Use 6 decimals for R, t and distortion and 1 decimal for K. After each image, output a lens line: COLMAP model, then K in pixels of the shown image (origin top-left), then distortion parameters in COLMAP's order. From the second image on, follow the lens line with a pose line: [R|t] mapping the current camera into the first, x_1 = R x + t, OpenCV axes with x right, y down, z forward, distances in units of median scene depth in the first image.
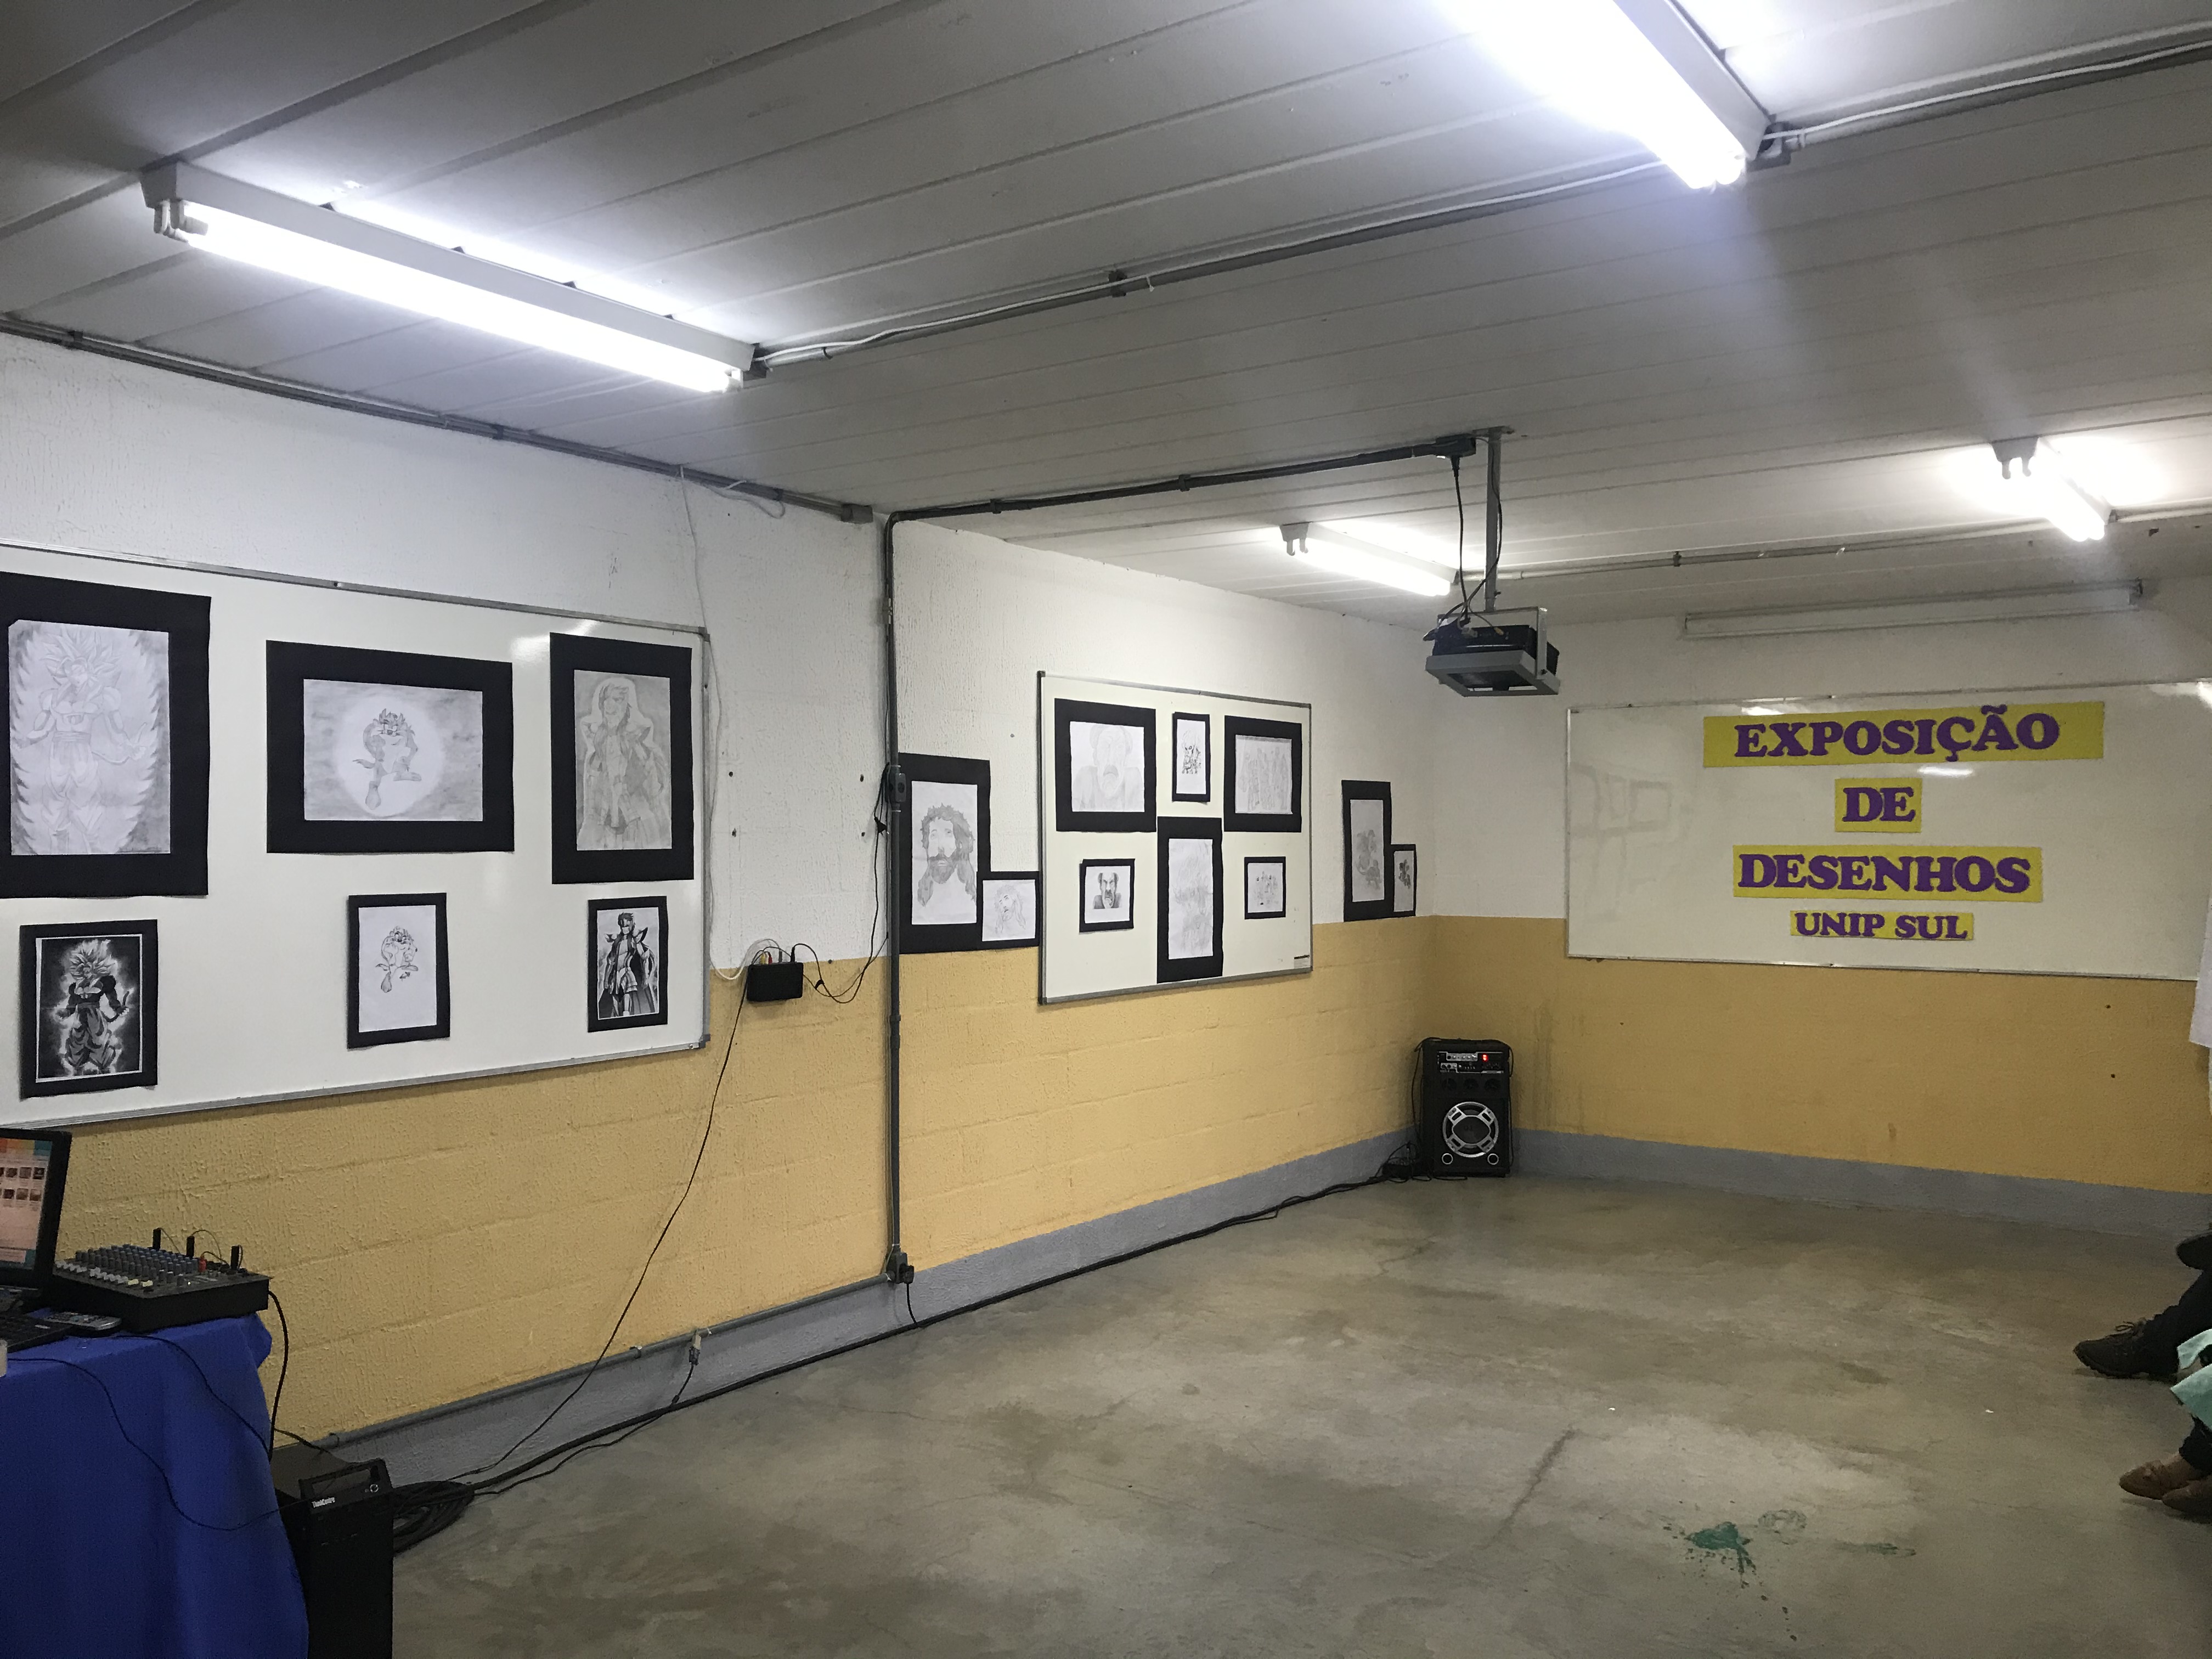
lens RADIAL K [[1805.3, 0, 1103.9], [0, 1805.3, 833.7], [0, 0, 1]] dist [0.029809, -0.022631]
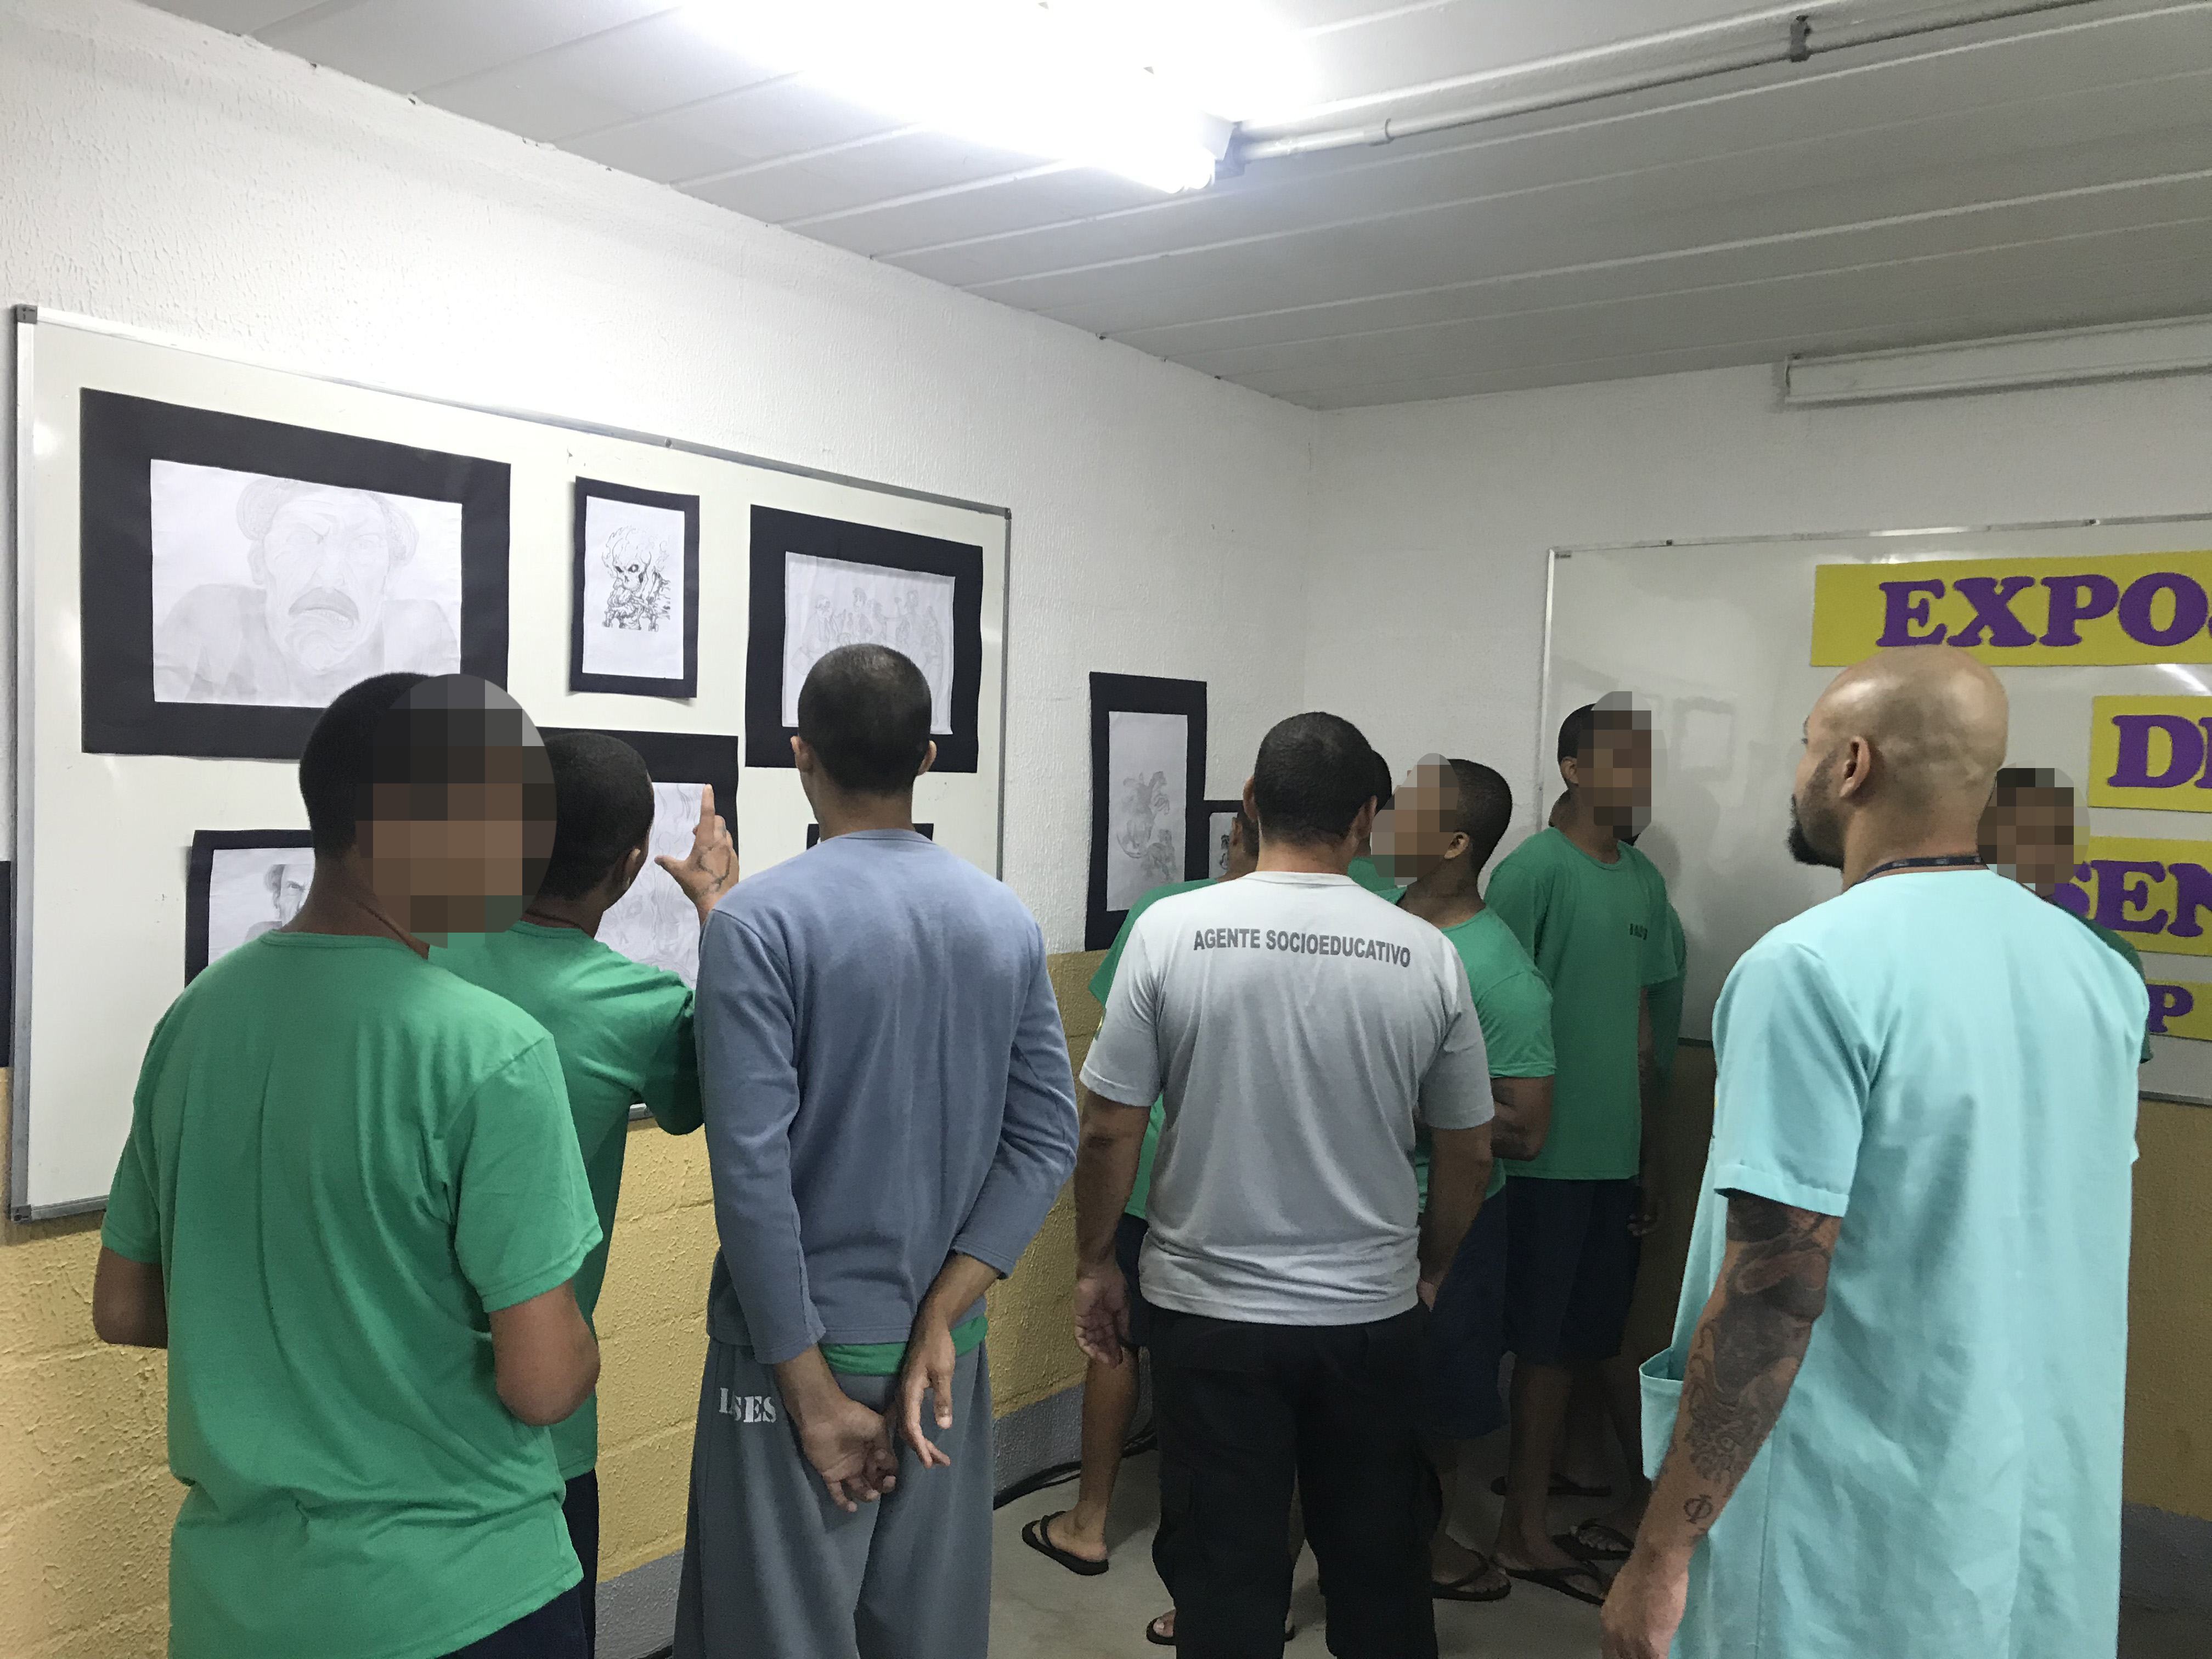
lens RADIAL K [[1805.3, 0, 1120.1], [0, 1805.3, 834.0], [0, 0, 1]] dist [0.029809, -0.022631]
pose [[0.999432, 0.032149, -0.010142, 0.275779], [-0.031705, 0.998646, 0.041240, -0.010044], [0.011454, -0.040895, 0.999098, 0.928235]]
